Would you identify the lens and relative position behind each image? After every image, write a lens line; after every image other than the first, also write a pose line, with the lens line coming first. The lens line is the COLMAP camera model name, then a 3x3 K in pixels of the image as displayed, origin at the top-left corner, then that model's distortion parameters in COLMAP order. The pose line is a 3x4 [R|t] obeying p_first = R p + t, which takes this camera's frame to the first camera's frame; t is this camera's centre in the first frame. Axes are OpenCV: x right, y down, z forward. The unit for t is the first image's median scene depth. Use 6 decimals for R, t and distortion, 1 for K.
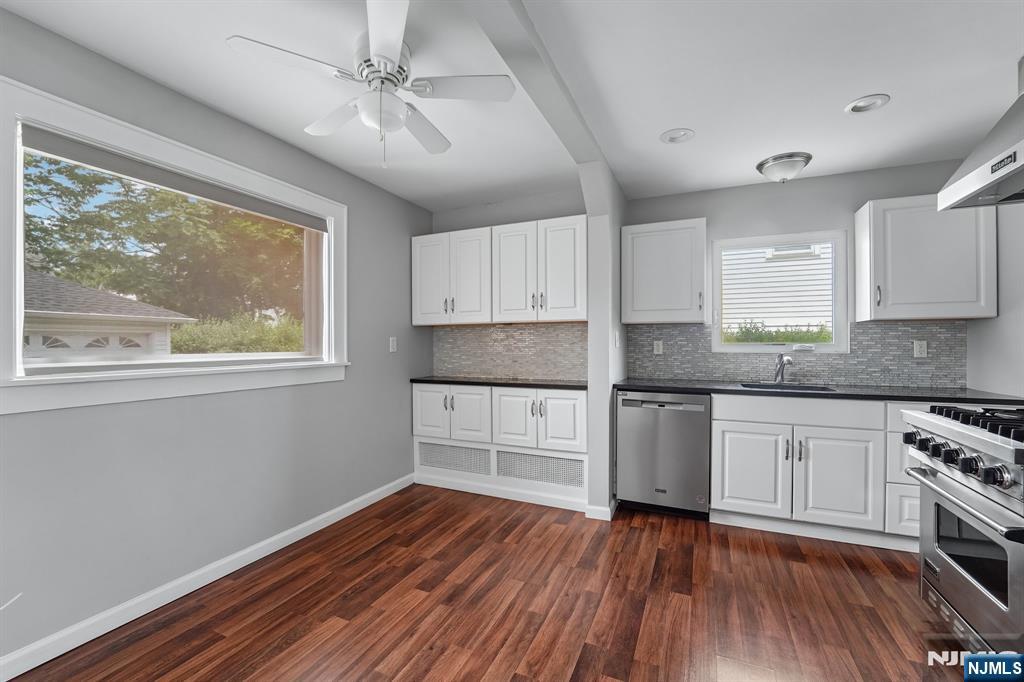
lens RADIAL K [[419.4, 0, 514.7], [0, 419.4, 341.2], [0, 0, 1]] dist [-0.025985, -0.000224]
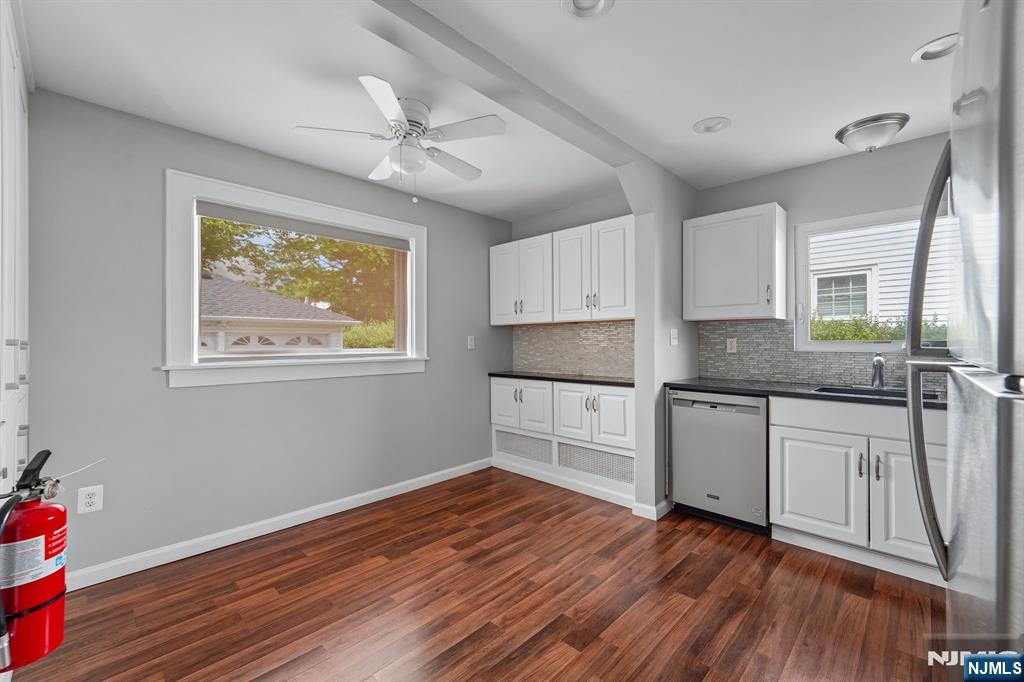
lens RADIAL K [[423.4, 0, 514.3], [0, 423.4, 336.3], [0, 0, 1]] dist [-0.002038, -0.000659]
pose [[0.940632, -0.005012, -0.339392, 0.250983], [0.002640, 0.999969, -0.007449, 0.000058], [0.339419, 0.006111, 0.940616, -0.061247]]
